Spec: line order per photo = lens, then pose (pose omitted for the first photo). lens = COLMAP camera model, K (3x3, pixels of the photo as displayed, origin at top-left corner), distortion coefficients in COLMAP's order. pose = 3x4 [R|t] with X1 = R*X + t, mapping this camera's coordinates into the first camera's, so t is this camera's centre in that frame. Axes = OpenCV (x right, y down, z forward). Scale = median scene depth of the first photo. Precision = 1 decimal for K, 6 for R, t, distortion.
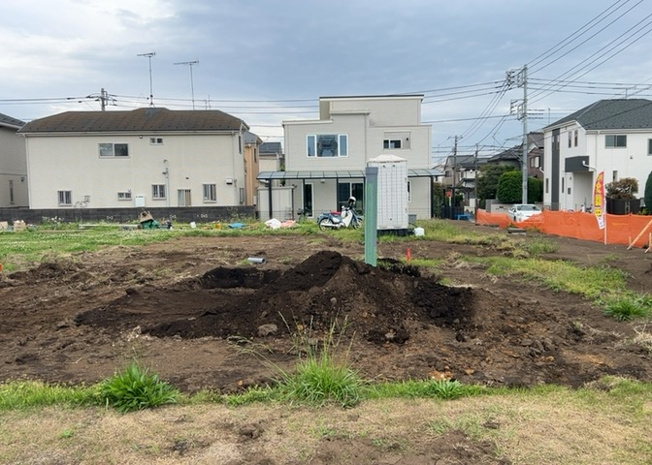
lens RADIAL K [[589.0, 0, 326.6], [0, 589.0, 238.7], [0, 0, 1]] dist [0.097514, -0.177296]
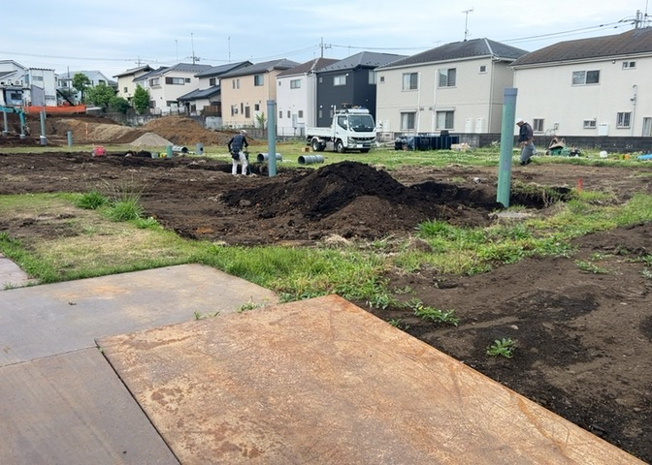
lens RADIAL K [[589.0, 0, 326.6], [0, 589.0, 238.7], [0, 0, 1]] dist [0.097514, -0.177296]
pose [[0.570185, 0.166643, -0.804437, 0.250751], [-0.074505, 0.985664, 0.151377, -0.000639], [0.818131, -0.026378, 0.574427, 0.058725]]
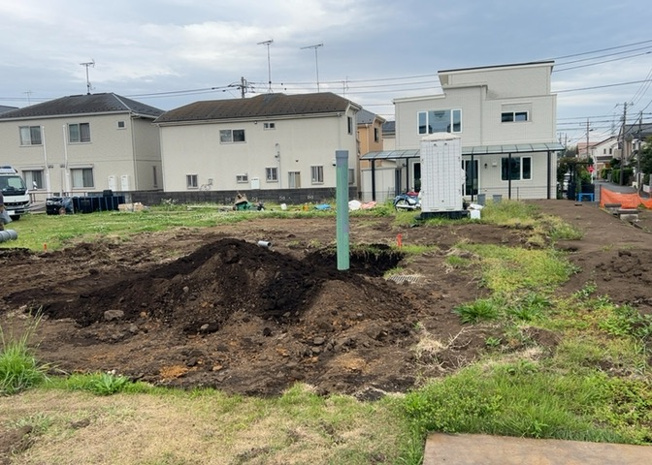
lens RADIAL K [[589.0, 0, 326.6], [0, 589.0, 238.7], [0, 0, 1]] dist [0.097514, -0.177296]
pose [[0.958944, 0.013086, -0.283292, 0.111536], [-0.002588, 0.999297, 0.037400, -0.004316], [0.283583, -0.035132, 0.958304, 0.019588]]
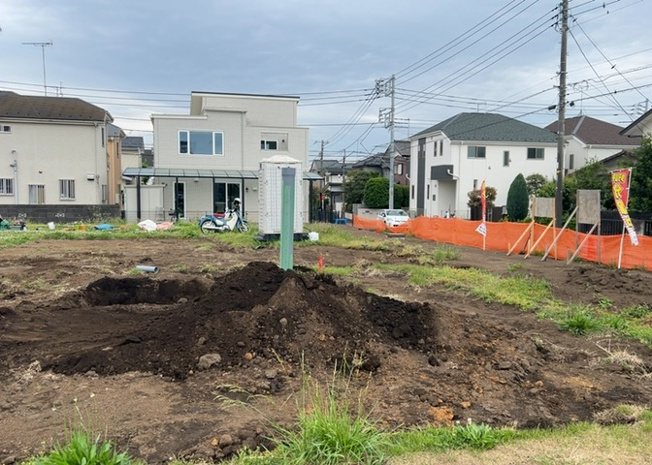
lens RADIAL K [[589.0, 0, 326.6], [0, 589.0, 238.7], [0, 0, 1]] dist [0.097514, -0.177296]
pose [[0.972157, 0.008133, 0.234190, -0.027179], [-0.007541, 0.999966, -0.003424, -0.002801], [-0.234210, 0.001562, 0.972185, 0.031047]]
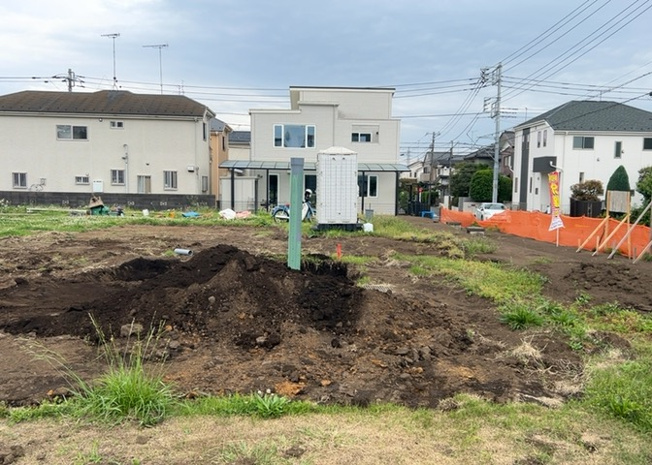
lens RADIAL K [[589.0, 0, 326.6], [0, 589.0, 238.7], [0, 0, 1]] dist [0.097514, -0.177296]
pose [[0.999029, 0.032267, 0.029985, 0.033601], [-0.032648, 0.999391, 0.012312, -0.001457], [-0.029569, -0.013279, 0.999475, 0.014984]]
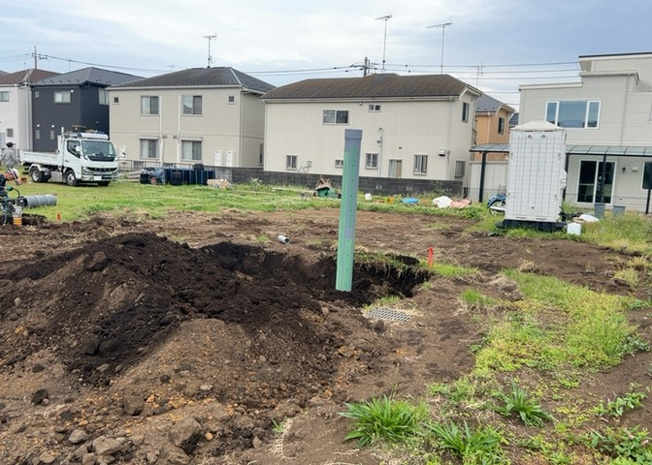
lens RADIAL K [[589.0, 0, 326.6], [0, 589.0, 238.7], [0, 0, 1]] dist [0.097514, -0.177296]
pose [[0.866692, 0.117367, -0.484841, 0.141680], [-0.095754, 0.992996, 0.069211, -0.011770], [0.489568, -0.013560, 0.871860, 0.116237]]
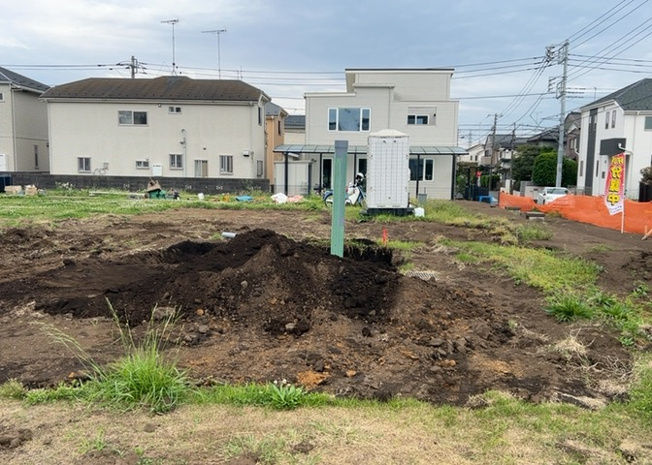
lens RADIAL K [[589.0, 0, 326.6], [0, 589.0, 238.7], [0, 0, 1]] dist [0.097514, -0.177296]
pose [[0.996898, 0.041843, -0.066662, 0.041230], [-0.039089, 0.998349, 0.042099, -0.001711], [0.068313, -0.039363, 0.996887, 0.021429]]
